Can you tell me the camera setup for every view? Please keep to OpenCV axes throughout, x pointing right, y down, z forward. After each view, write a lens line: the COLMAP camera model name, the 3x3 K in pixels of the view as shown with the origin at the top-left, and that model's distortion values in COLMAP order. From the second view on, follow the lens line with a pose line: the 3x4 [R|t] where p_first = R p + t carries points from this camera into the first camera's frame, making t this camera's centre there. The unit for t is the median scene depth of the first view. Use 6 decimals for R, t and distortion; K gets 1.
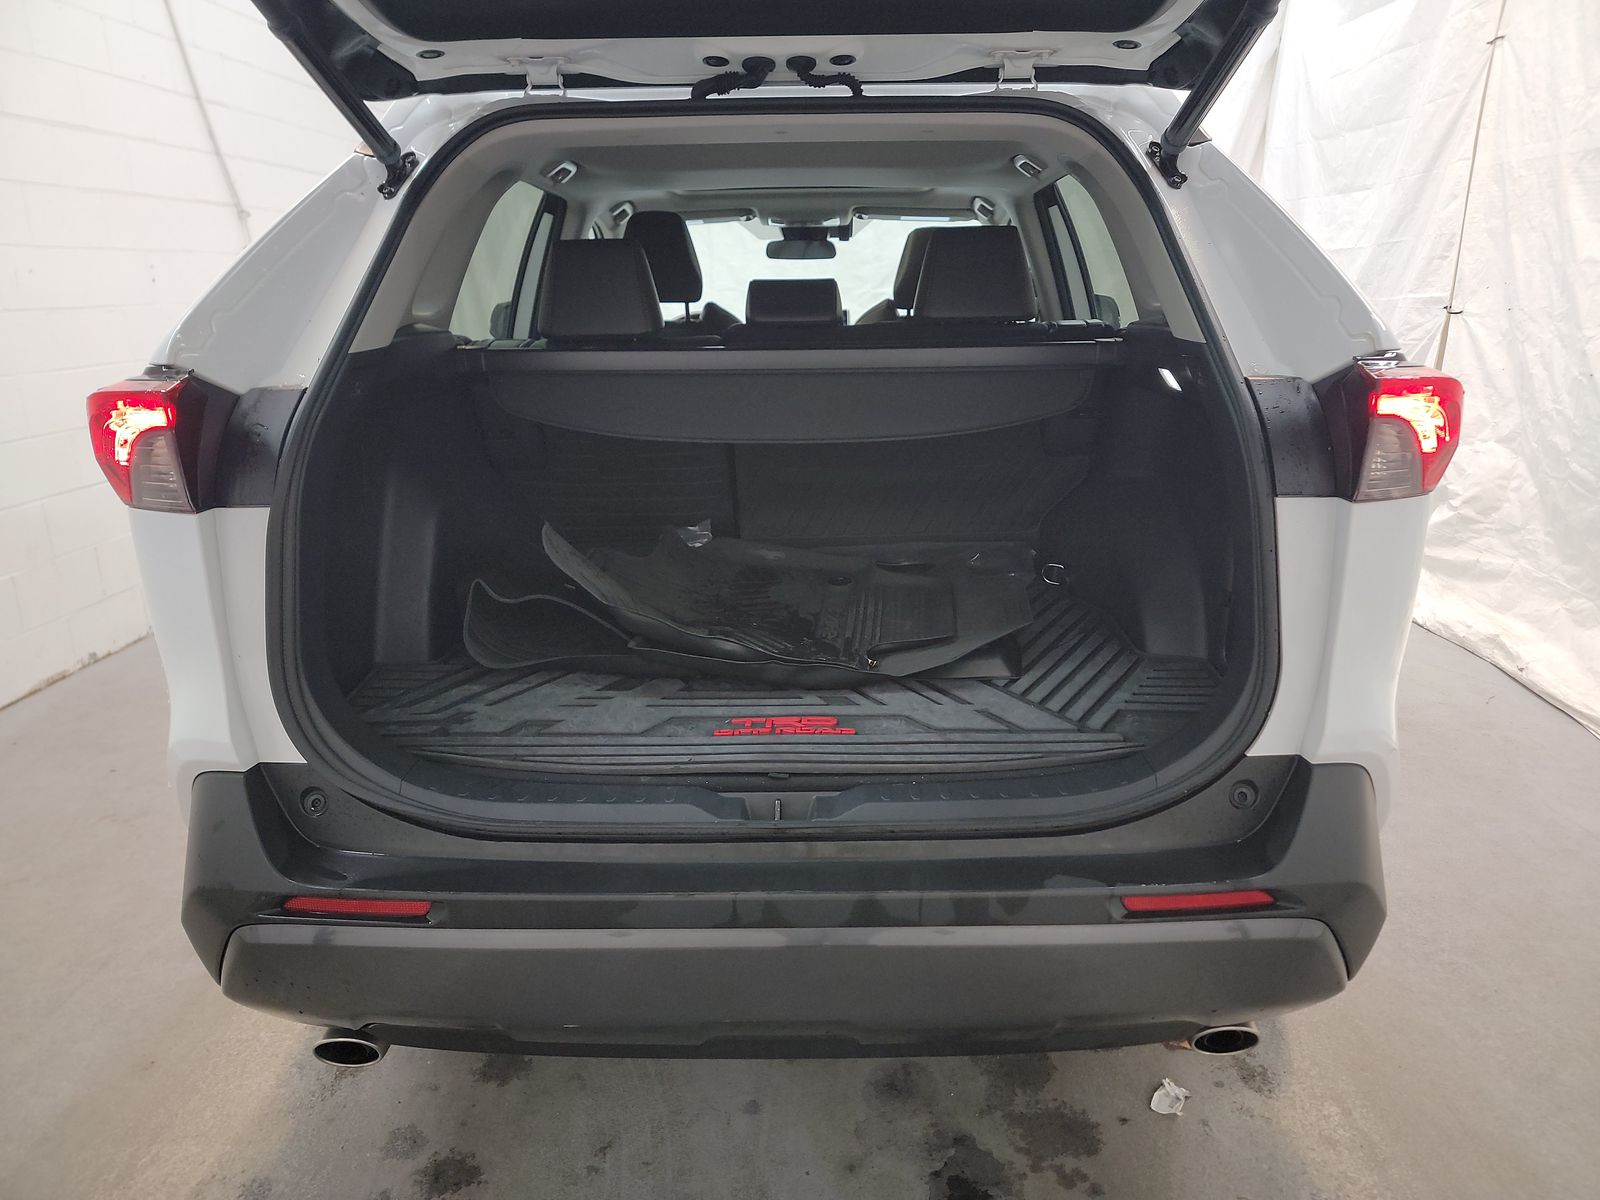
lens RADIAL K [[1132.6, 0, 807.5], [0, 1132.6, 610.4], [0, 0, 1]] dist [0.076648, -0.057275]
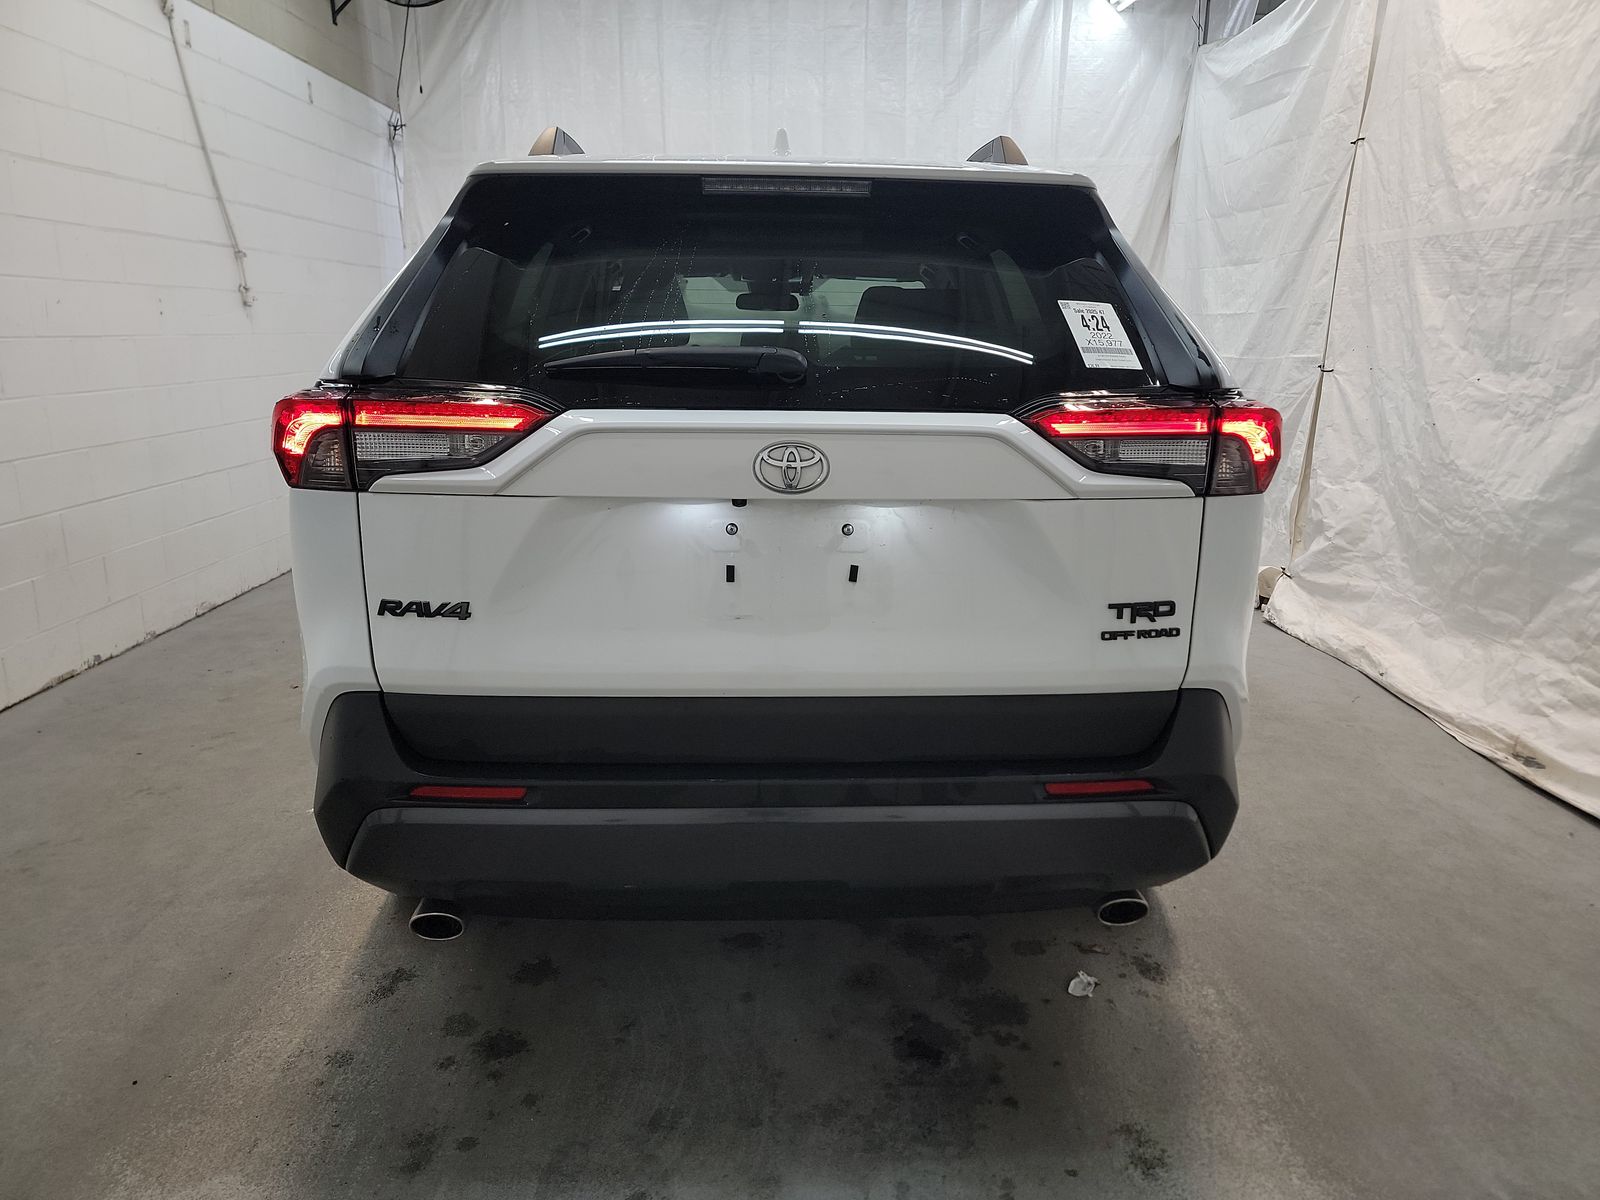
lens RADIAL K [[1132.6, 0, 805.9], [0, 1132.6, 596.3], [0, 0, 1]] dist [0.076648, -0.057275]
pose [[0.998083, 0.010645, 0.060967, -0.061956], [-0.007533, 0.998667, -0.051058, 0.067202], [-0.061429, 0.050501, 0.996833, -0.228498]]
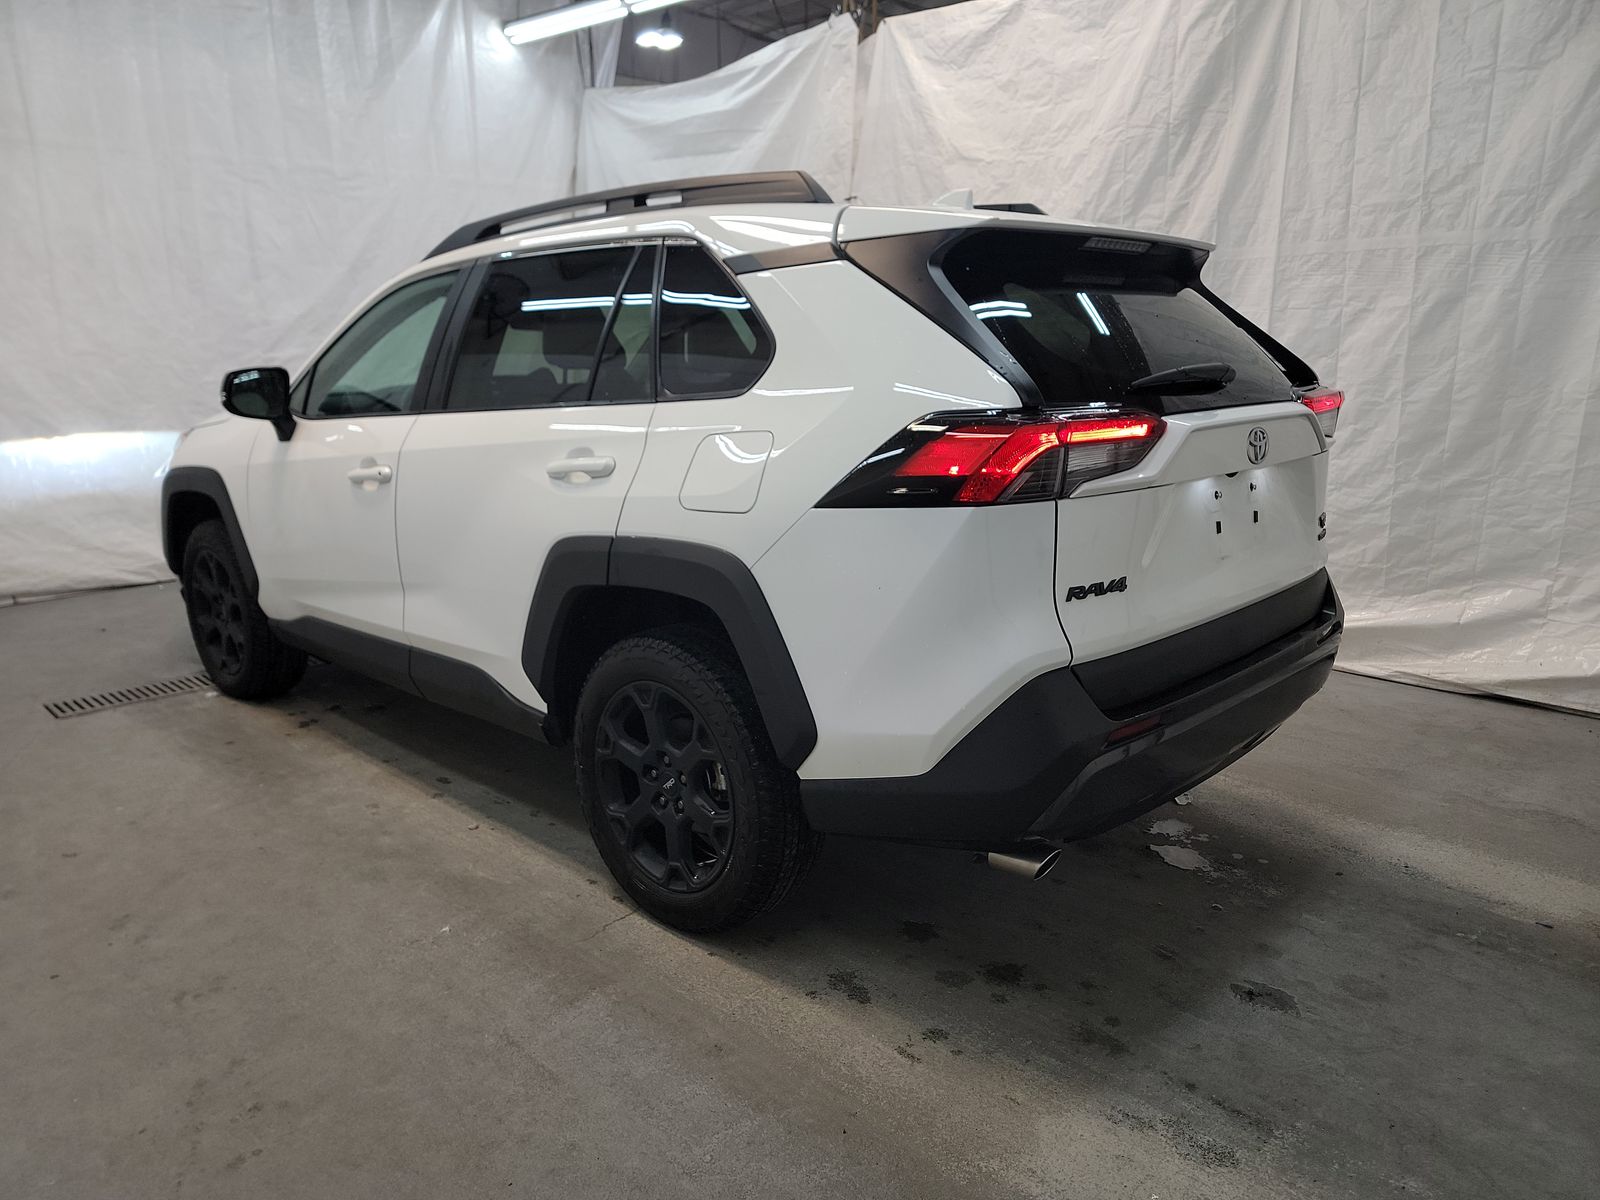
lens RADIAL K [[1132.6, 0, 818.8], [0, 1132.6, 605.0], [0, 0, 1]] dist [0.076648, -0.057275]
pose [[0.676417, -0.159401, 0.719063, -1.268324], [0.203601, 0.978724, 0.025436, -0.032838], [-0.707818, 0.129196, 0.694479, 0.115201]]
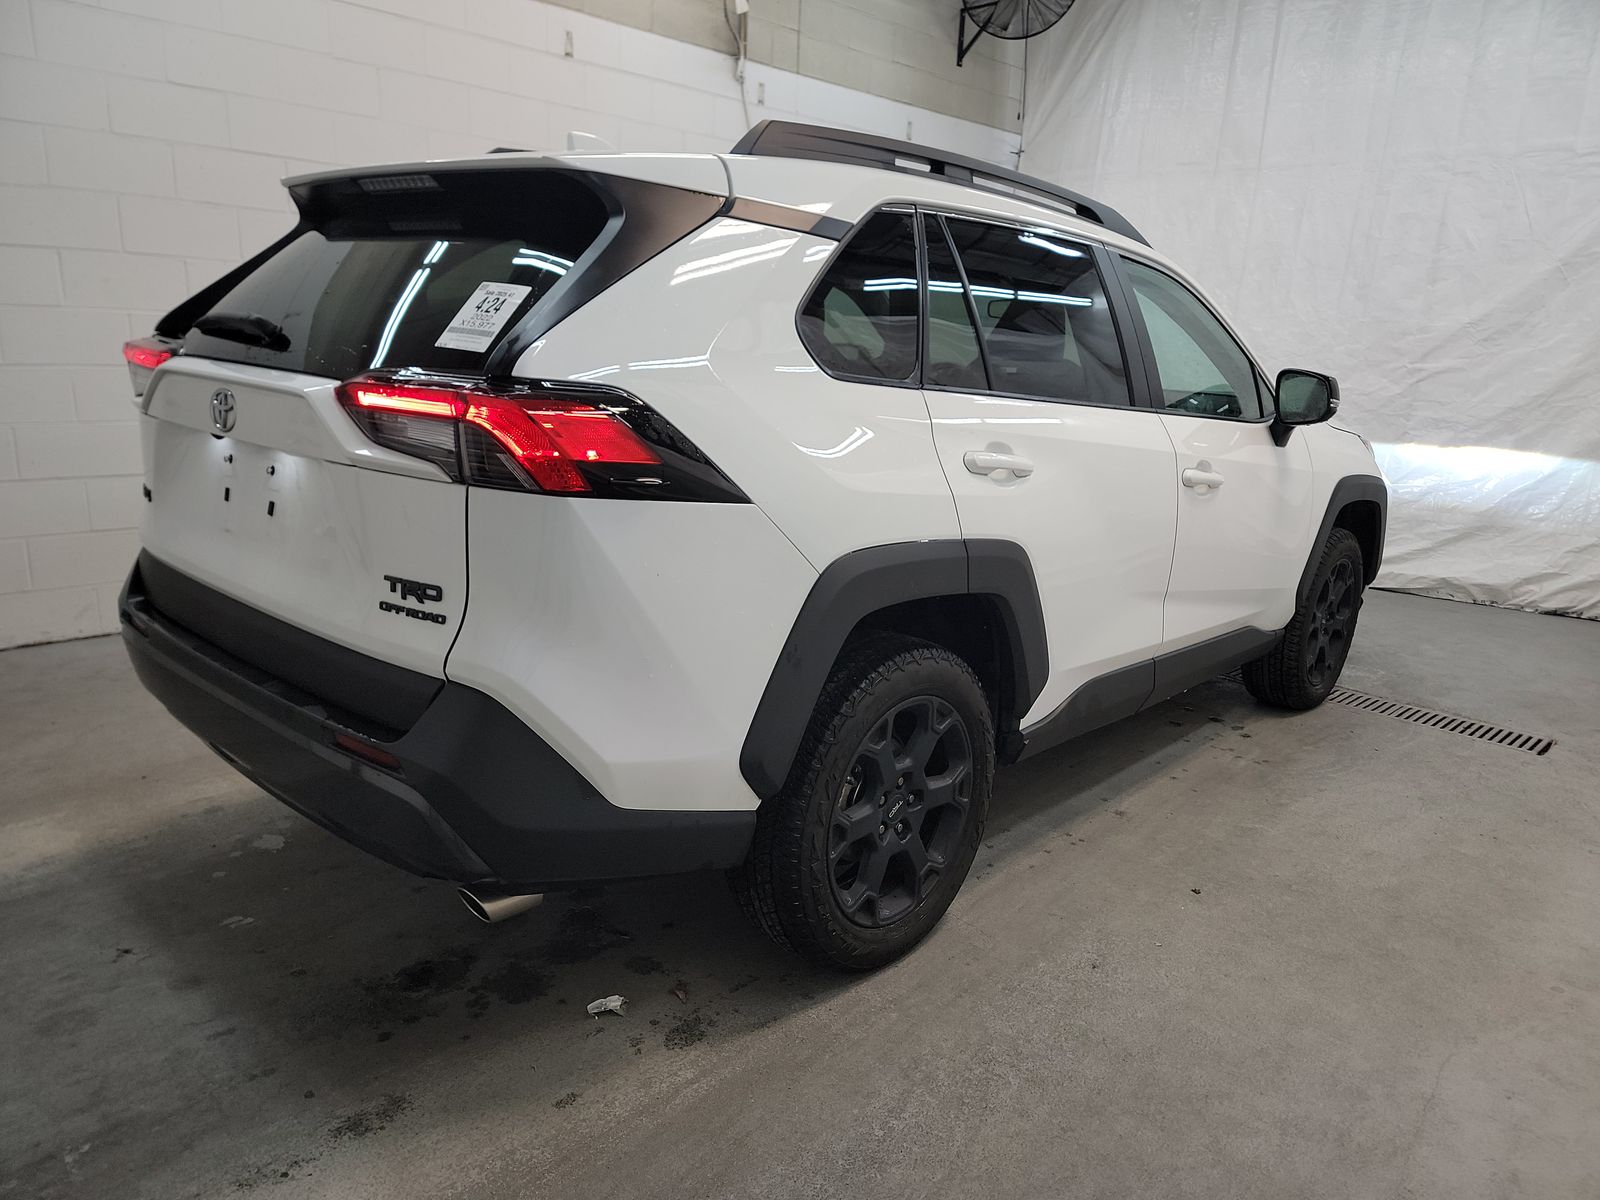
lens RADIAL K [[1132.6, 0, 799.4], [0, 1132.6, 613.1], [0, 0, 1]] dist [0.076648, -0.057275]
pose [[0.742766, 0.212800, -0.634835, 1.085278], [-0.243441, 0.969090, 0.040014, -0.064304], [0.623727, 0.124824, 0.771611, 0.156414]]
